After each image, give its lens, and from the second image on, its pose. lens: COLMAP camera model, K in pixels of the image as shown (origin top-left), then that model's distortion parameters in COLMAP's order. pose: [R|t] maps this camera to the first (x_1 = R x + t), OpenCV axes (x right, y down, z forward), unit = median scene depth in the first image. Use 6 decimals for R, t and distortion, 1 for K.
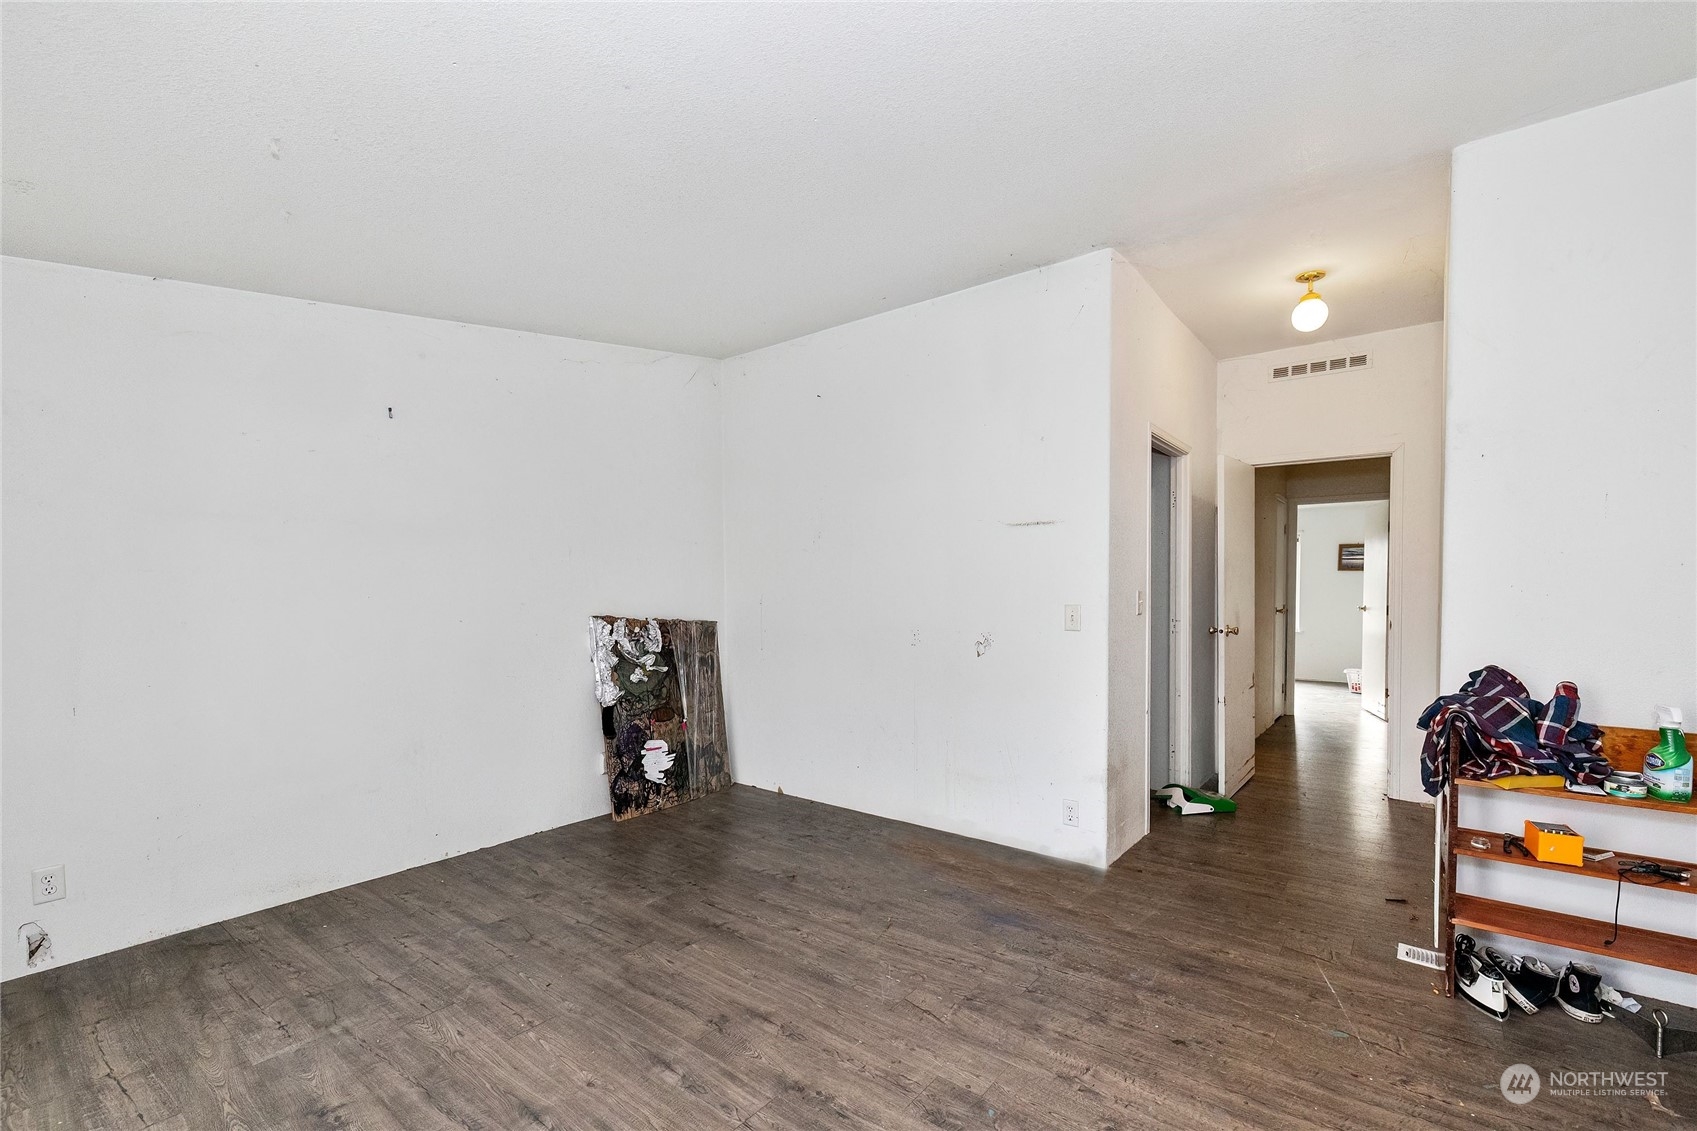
lens RADIAL K [[729.5, 0, 849.0], [0, 729.5, 622.9], [0, 0, 1]] dist [0.000853, 0.000067]
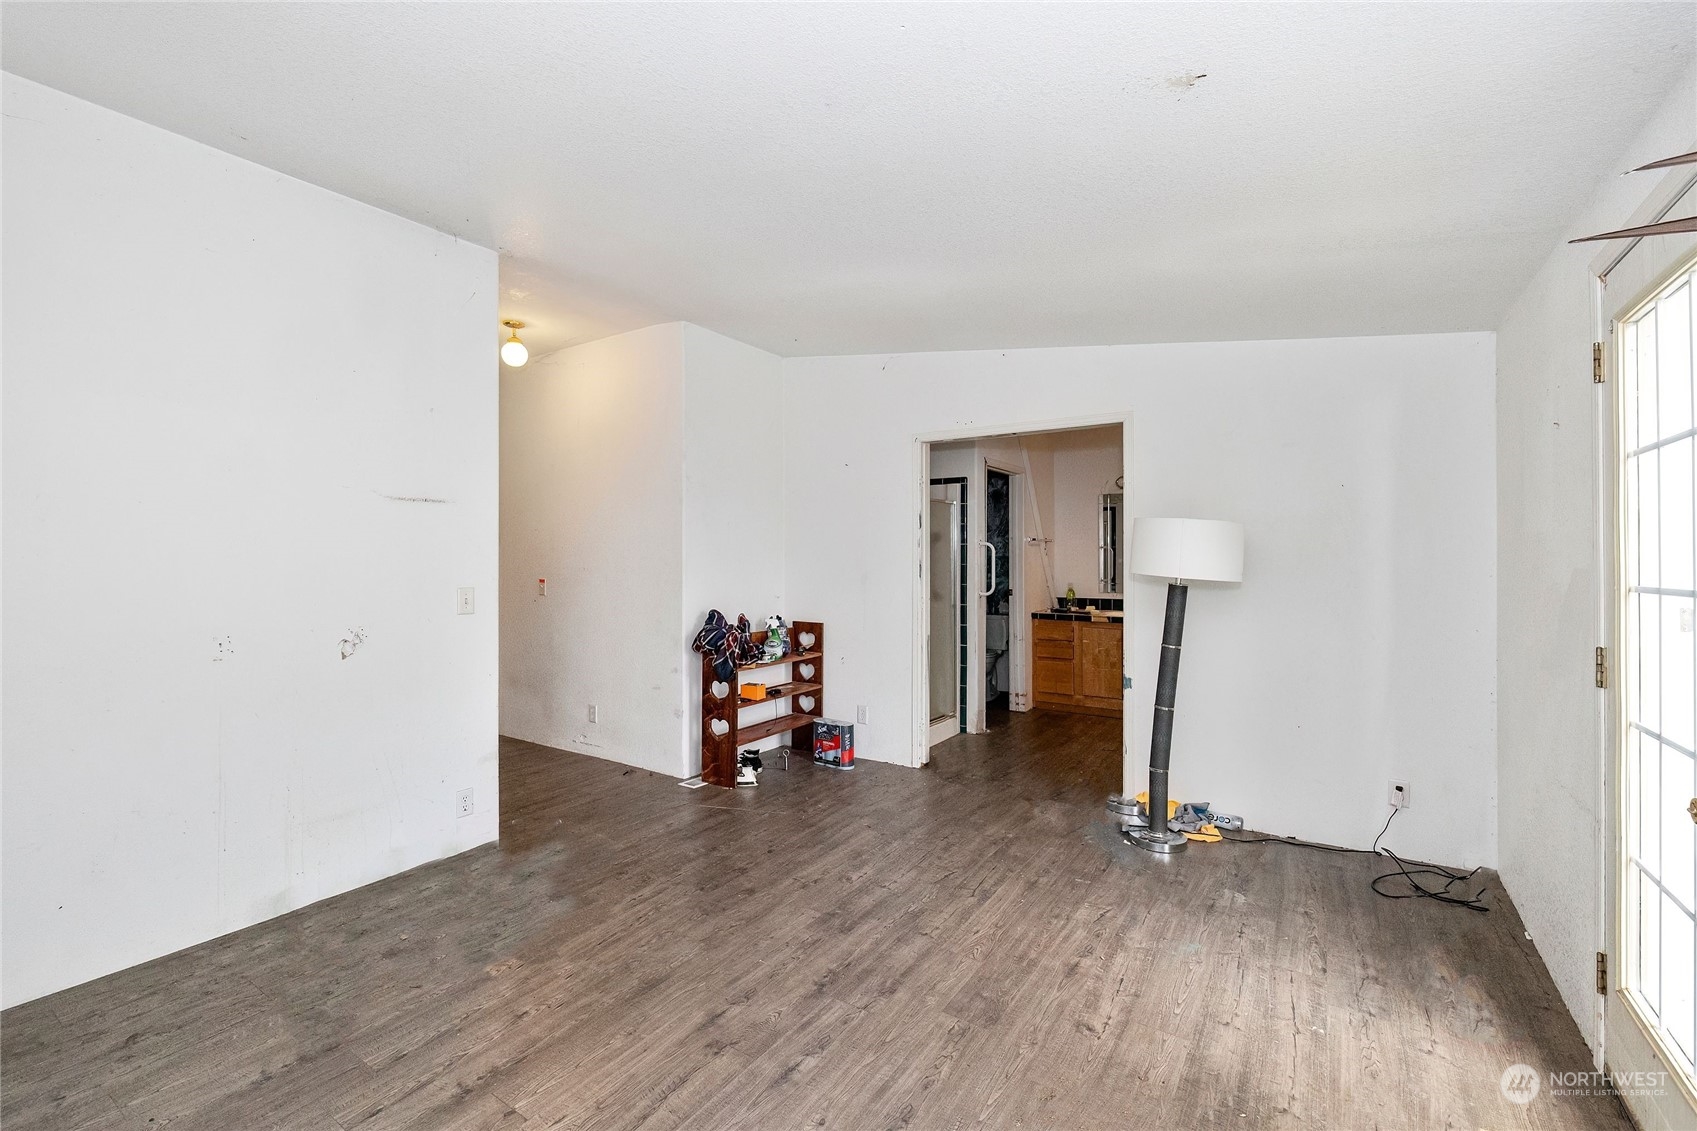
lens RADIAL K [[723.9, 0, 845.0], [0, 723.9, 570.6], [0, 0, 1]] dist [-0.000916, -0.000046]
pose [[-0.075502, -0.008971, 0.997105, -0.982697], [0.050732, 0.998630, 0.012826, -0.048208], [-0.995854, 0.051553, -0.074944, 0.791684]]
